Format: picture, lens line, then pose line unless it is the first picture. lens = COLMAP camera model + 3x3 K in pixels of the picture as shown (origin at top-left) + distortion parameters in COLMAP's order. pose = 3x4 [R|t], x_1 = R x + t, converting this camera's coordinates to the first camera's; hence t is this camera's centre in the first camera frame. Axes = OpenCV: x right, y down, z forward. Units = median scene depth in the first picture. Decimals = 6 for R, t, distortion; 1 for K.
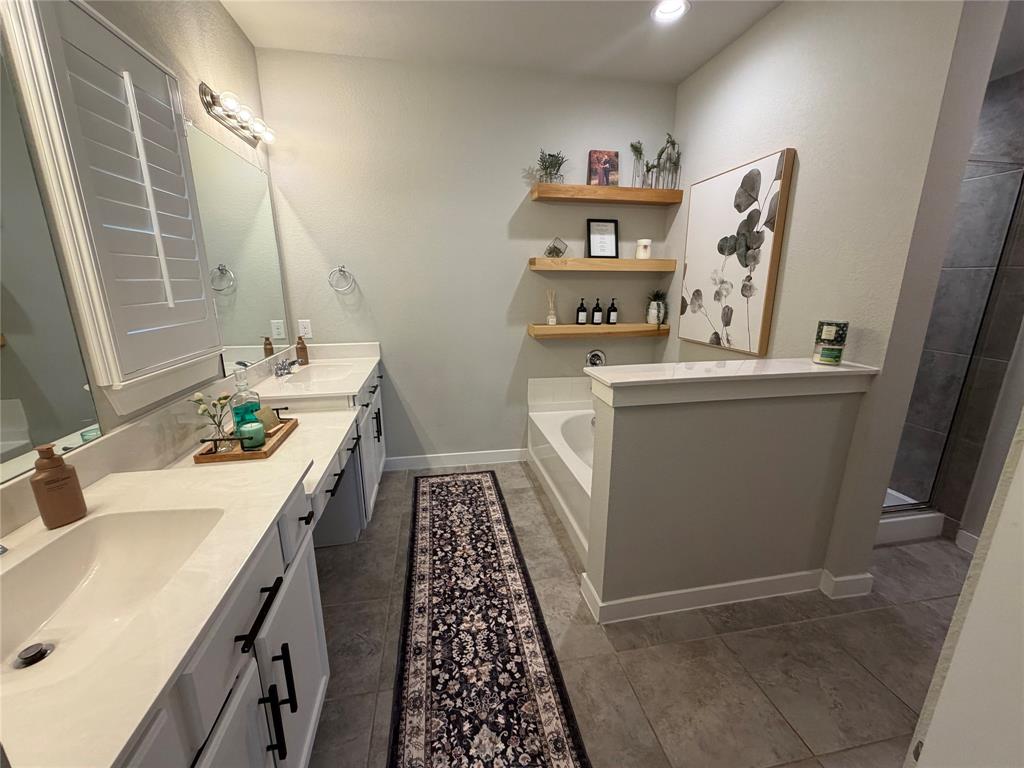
lens RADIAL K [[409.9, 0, 507.9], [0, 409.9, 381.2], [0, 0, 1]] dist [0.001062, -0.000032]
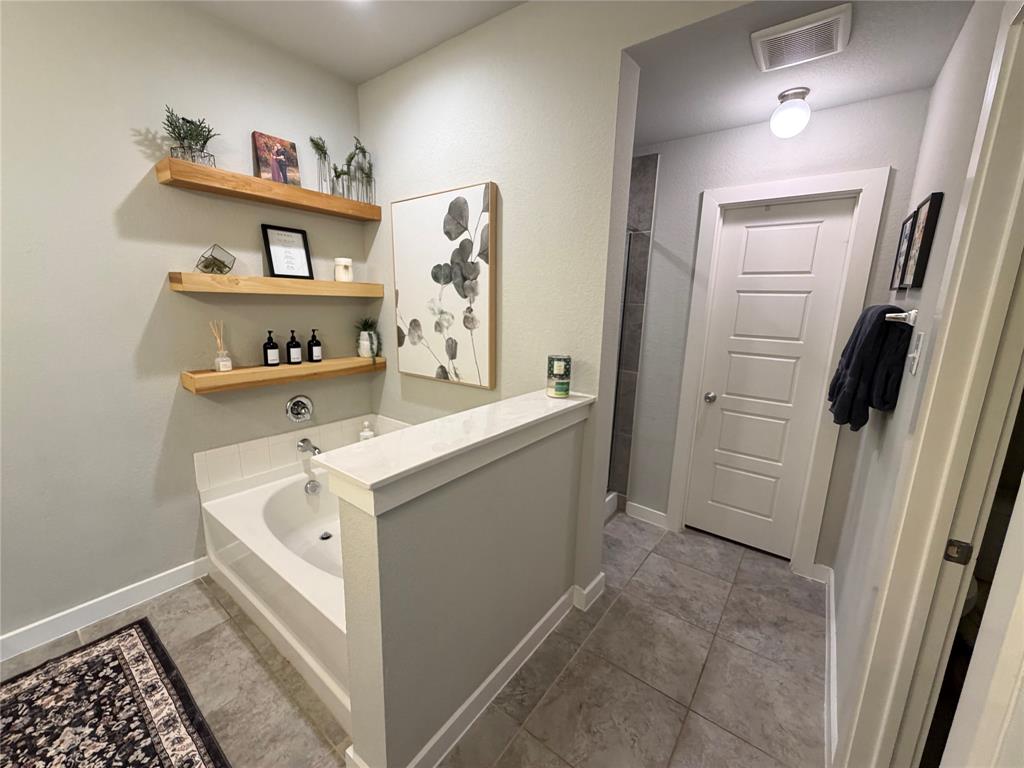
lens RADIAL K [[409.9, 0, 507.9], [0, 409.9, 381.2], [0, 0, 1]] dist [0.001062, -0.000032]
pose [[0.740465, -0.114207, 0.662320, 0.001399], [0.137326, 0.990376, 0.017247, -0.072784], [-0.657916, 0.078183, 0.749022, 0.191988]]
